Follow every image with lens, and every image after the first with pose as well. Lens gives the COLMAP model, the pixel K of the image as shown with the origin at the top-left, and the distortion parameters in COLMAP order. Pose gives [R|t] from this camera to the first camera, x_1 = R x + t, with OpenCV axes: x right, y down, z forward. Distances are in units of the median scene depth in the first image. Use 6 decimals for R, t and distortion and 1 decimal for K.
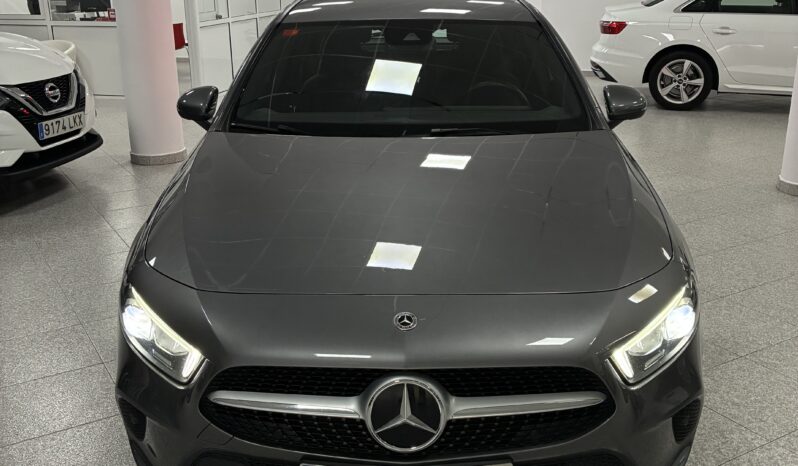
lens RADIAL K [[590.5, 0, 405.6], [0, 590.5, 232.8], [0, 0, 1]] dist [0.011604, 0.000371]
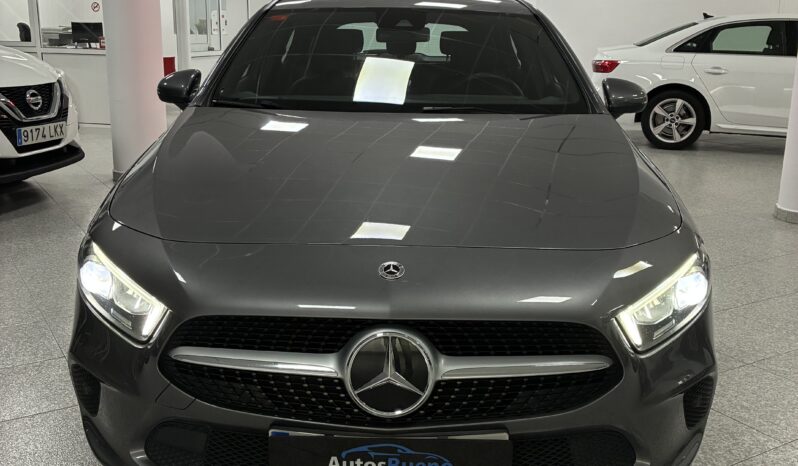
lens RADIAL K [[602.7, 0, 399.0], [0, 602.7, 233.0], [0, 0, 1]] dist [0.018057, -0.010483]
pose [[0.999707, 0.022689, 0.008491, 0.001697], [-0.022165, 0.998103, -0.057446, 0.116567], [-0.009779, 0.057241, 0.998312, 0.061316]]
